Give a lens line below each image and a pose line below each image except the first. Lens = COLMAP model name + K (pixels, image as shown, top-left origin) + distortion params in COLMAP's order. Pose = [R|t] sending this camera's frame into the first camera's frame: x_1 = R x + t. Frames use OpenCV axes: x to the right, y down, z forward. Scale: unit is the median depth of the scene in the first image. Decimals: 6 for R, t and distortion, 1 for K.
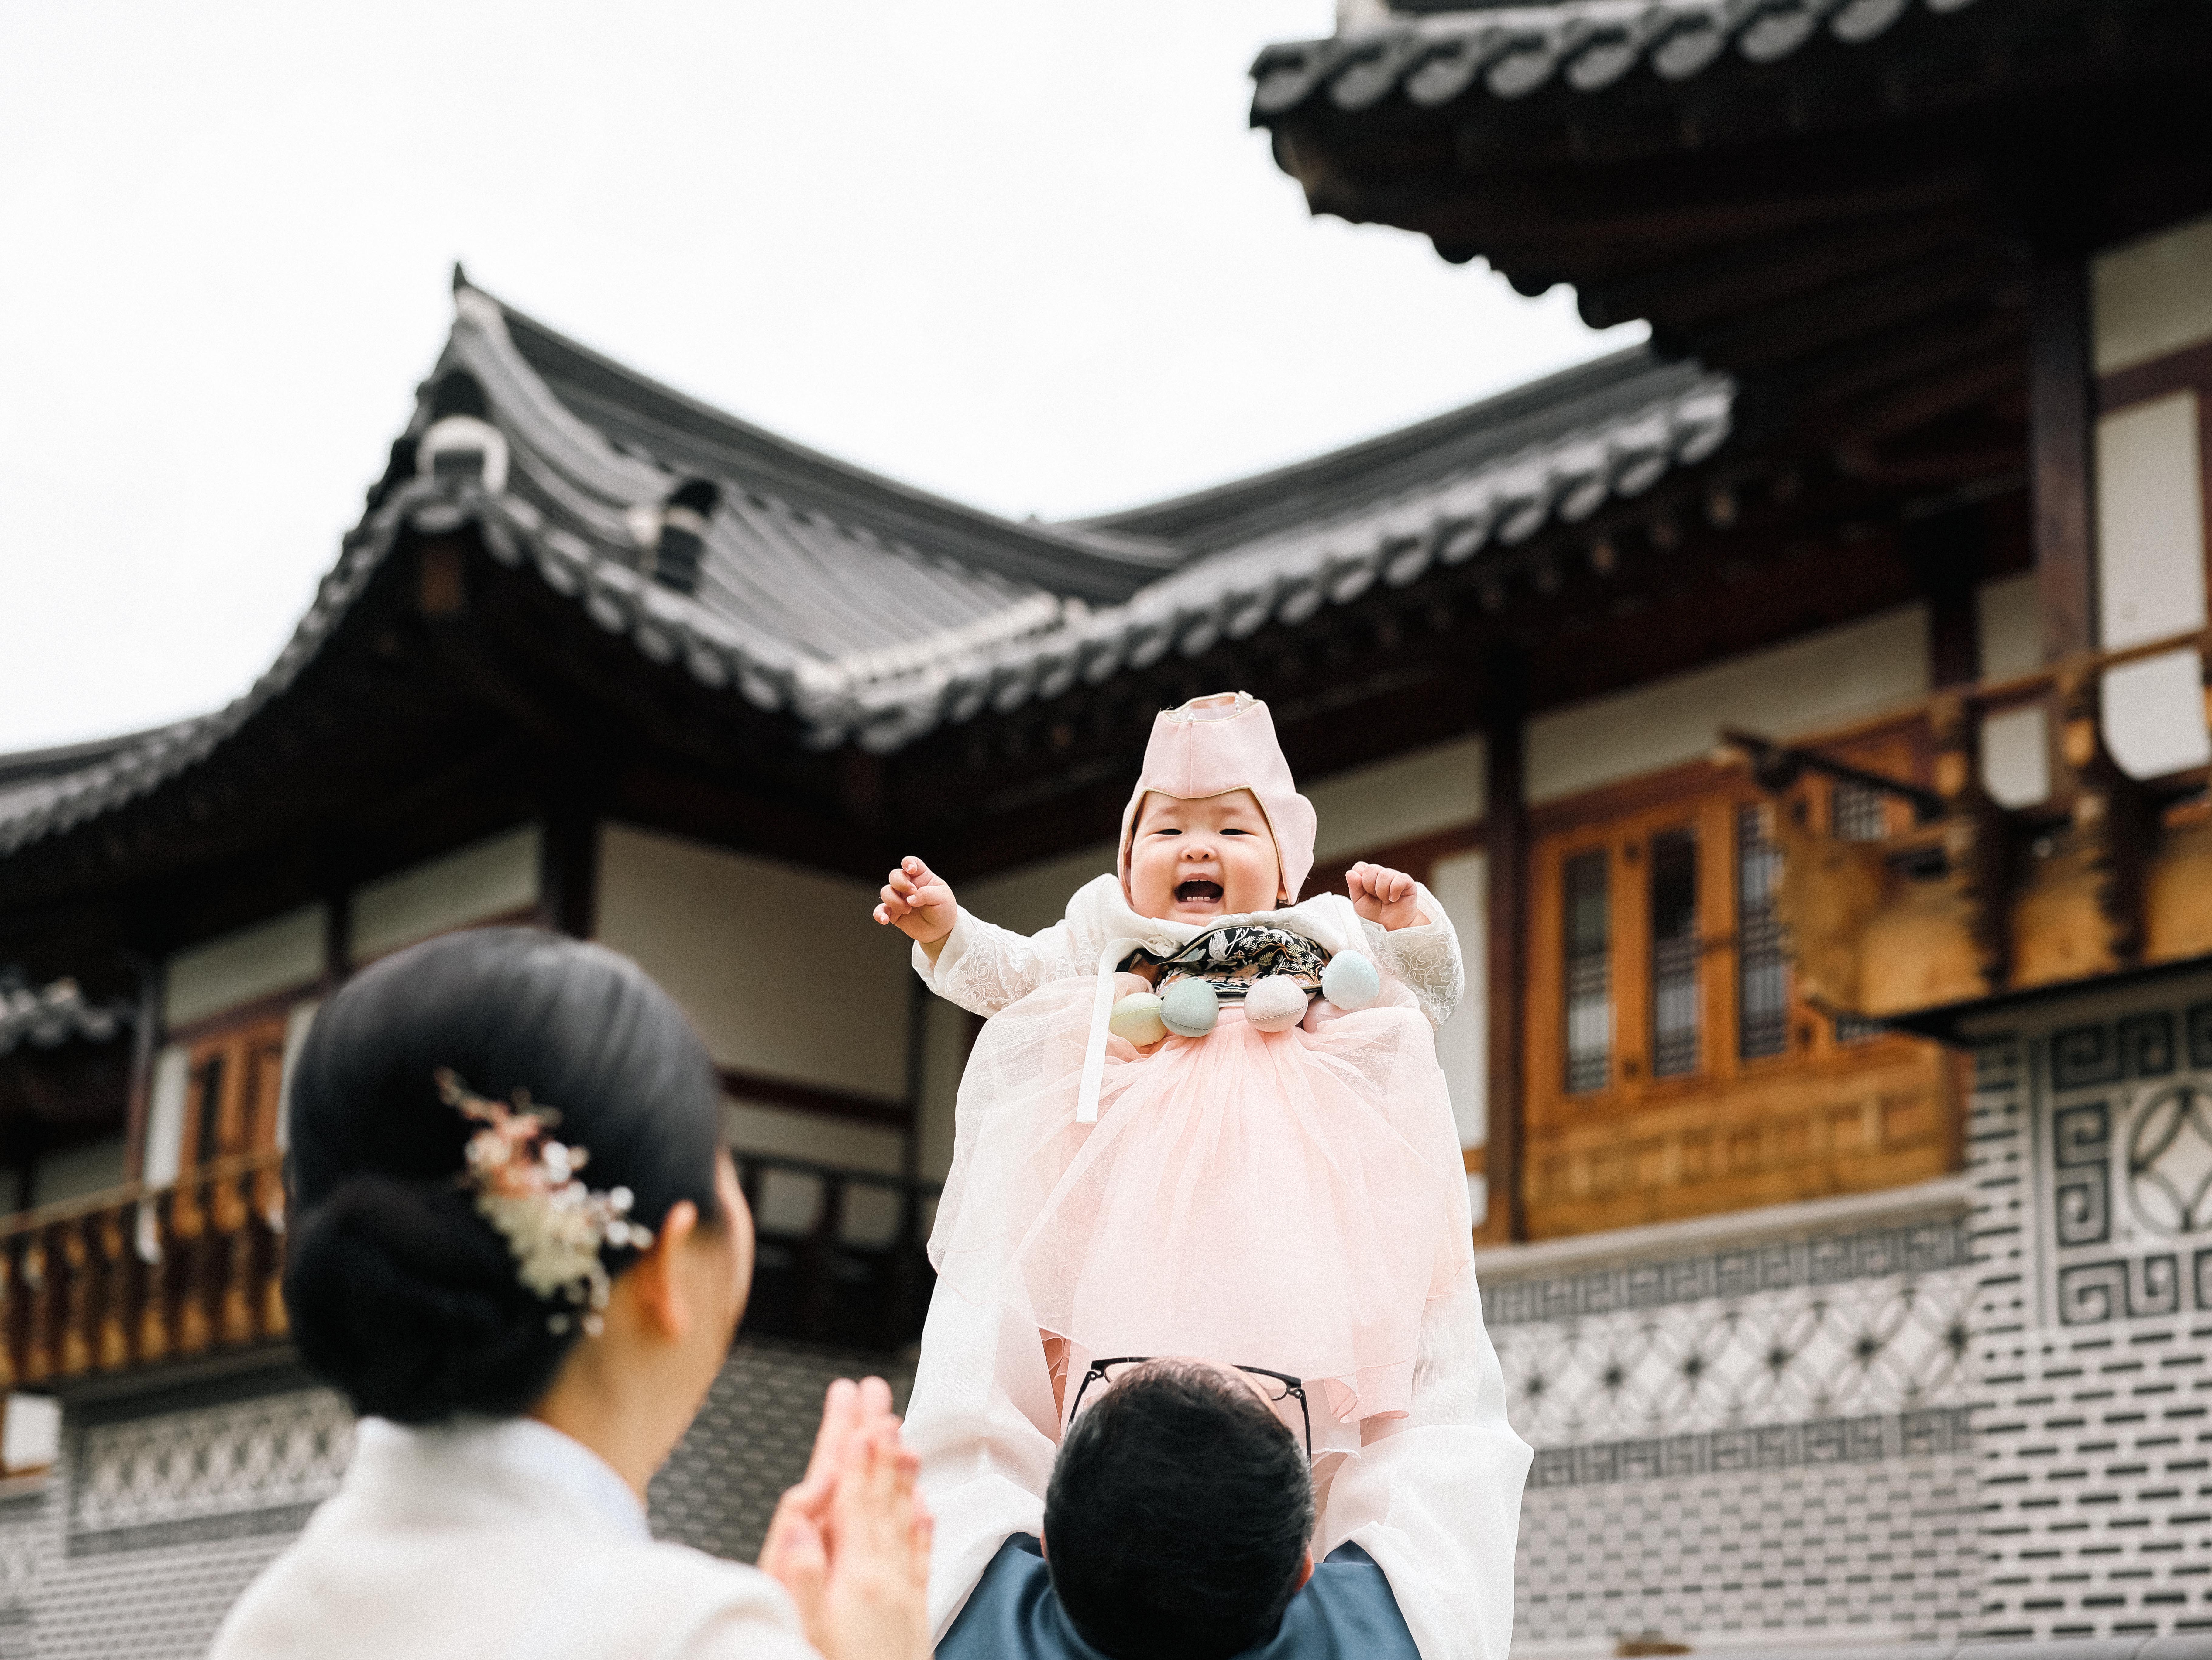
lens RADIAL K [[4158.9, 0, 1106.0], [0, 4158.9, 830.0], [0, 0, 1]] dist [0.017226, 0.083933]
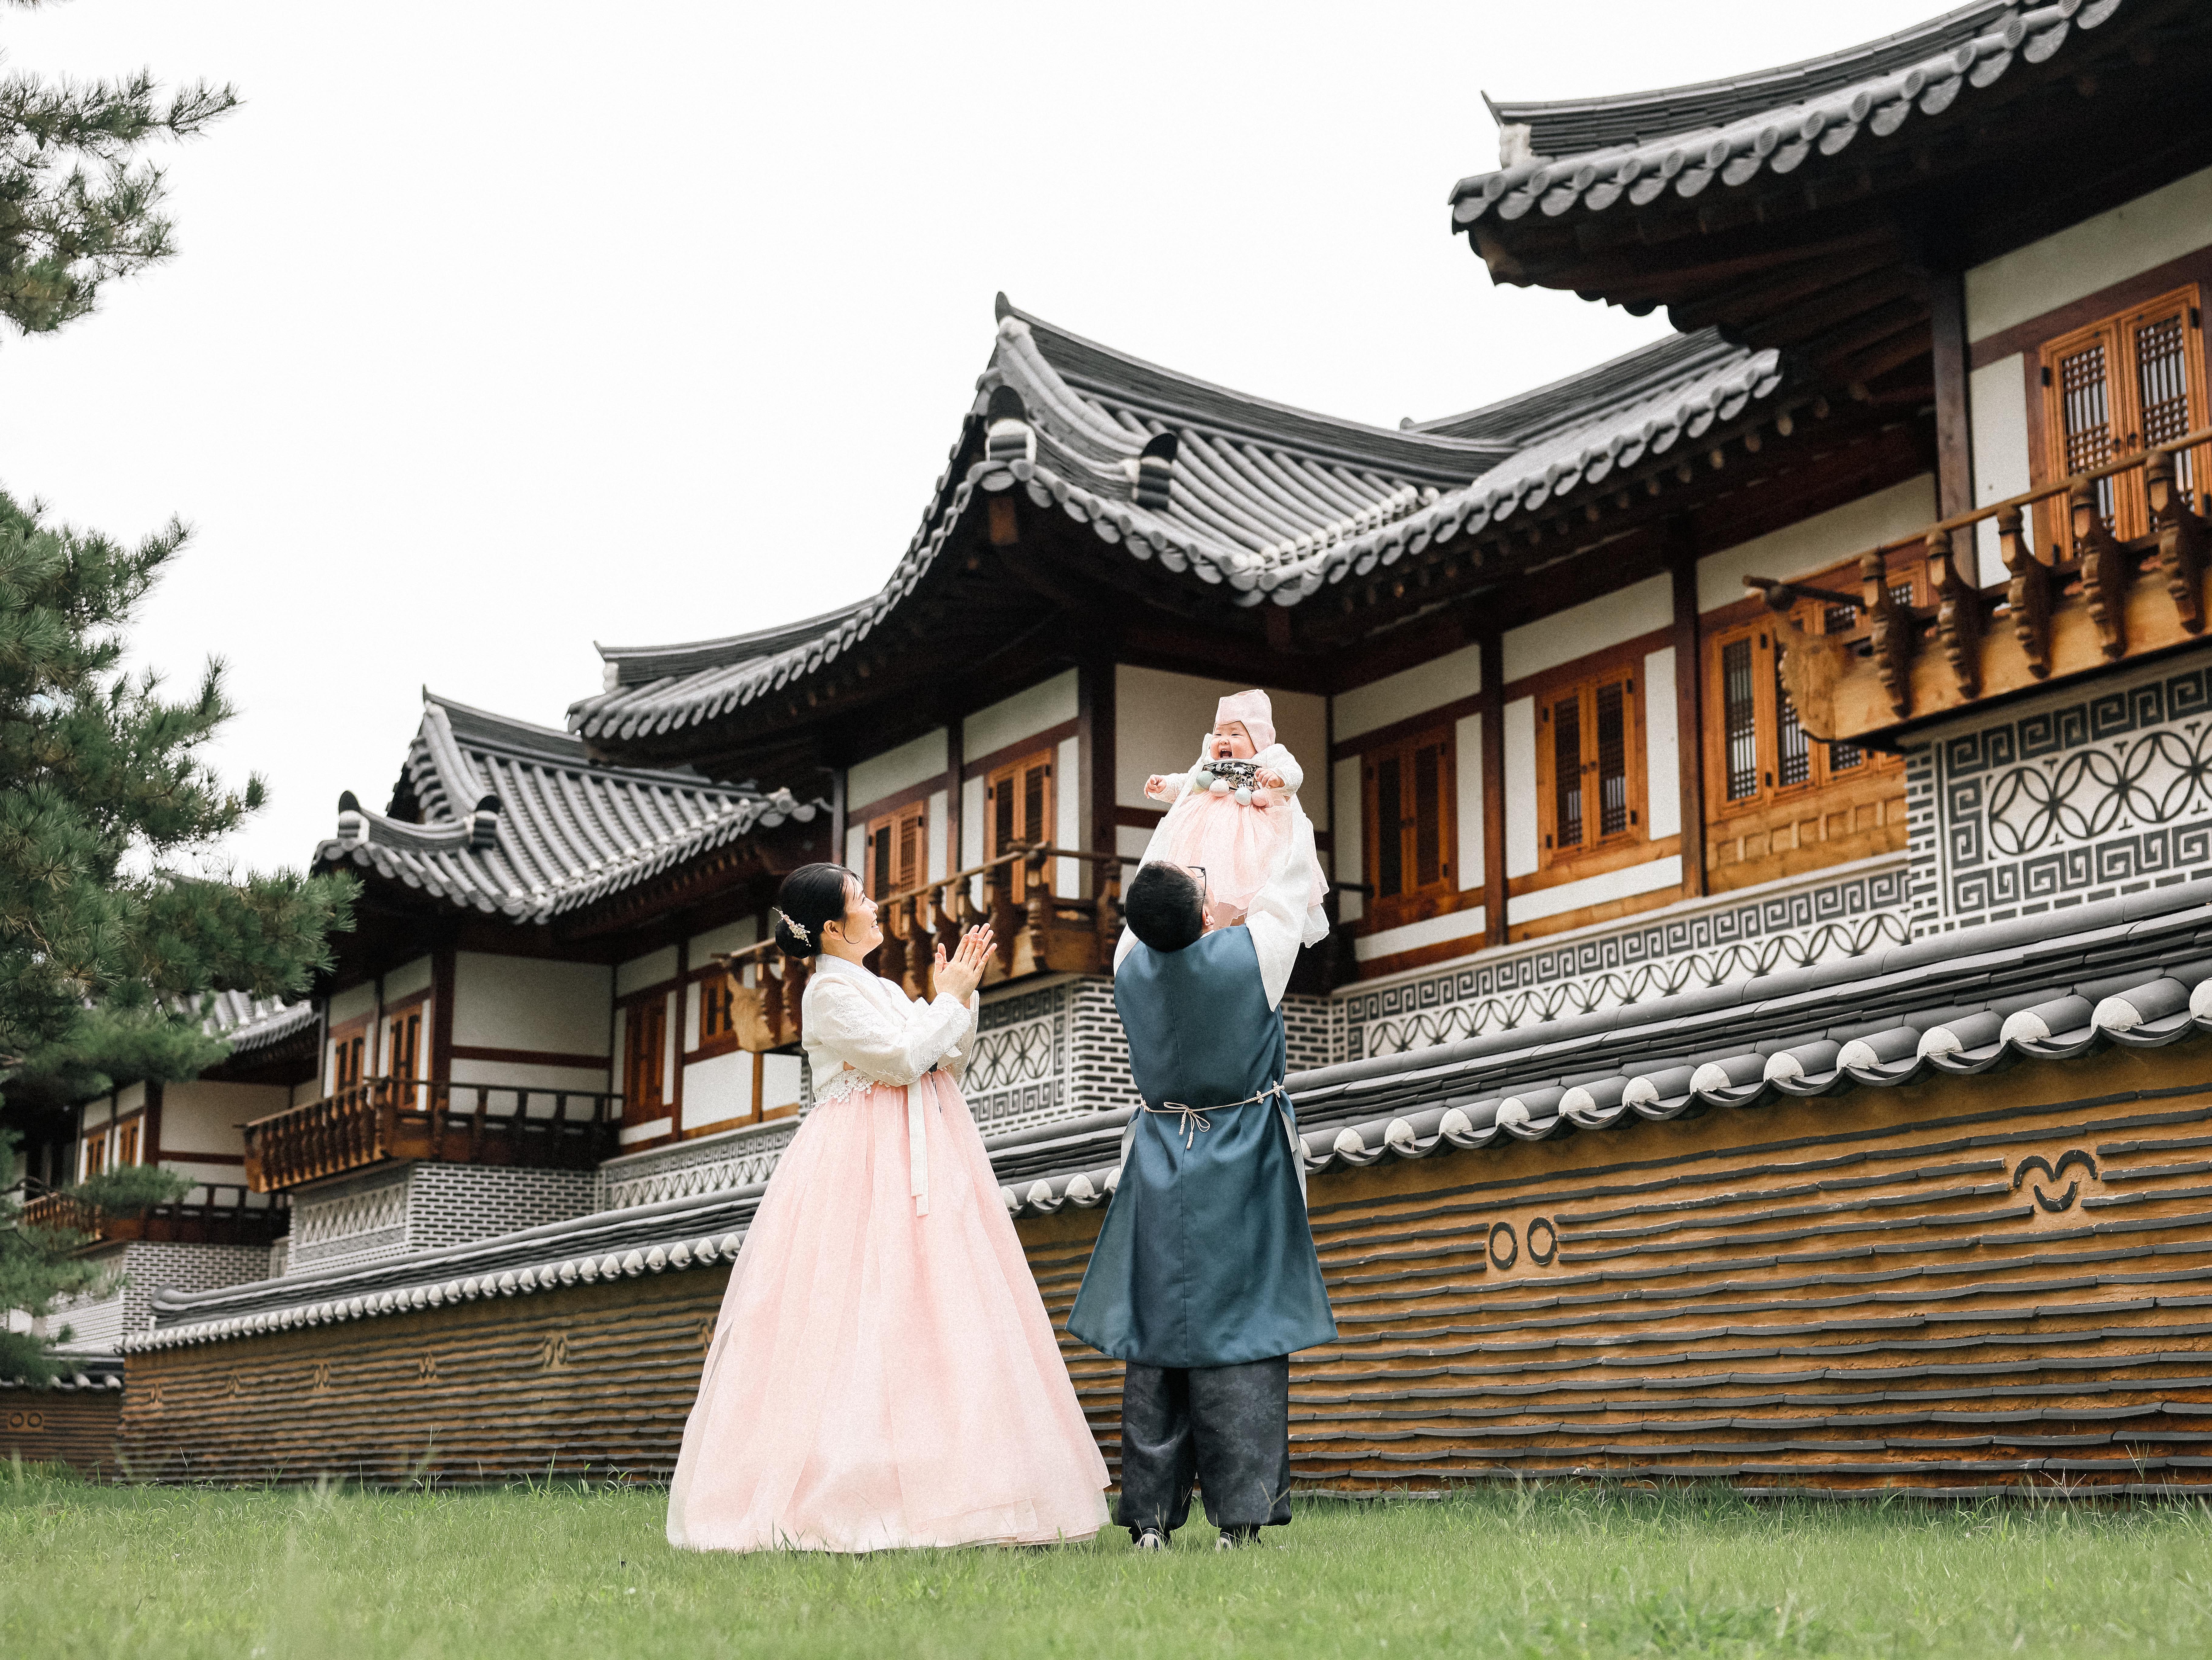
lens RADIAL K [[3138.6, 0, 1106.0], [0, 3138.6, 830.0], [0, 0, 1]] dist [0.099738, 0.026776]
pose [[0.988806, -0.059315, -0.136913, 0.045686], [0.067514, 0.996143, 0.056038, -0.008072], [0.133061, -0.064654, 0.988997, -0.237778]]
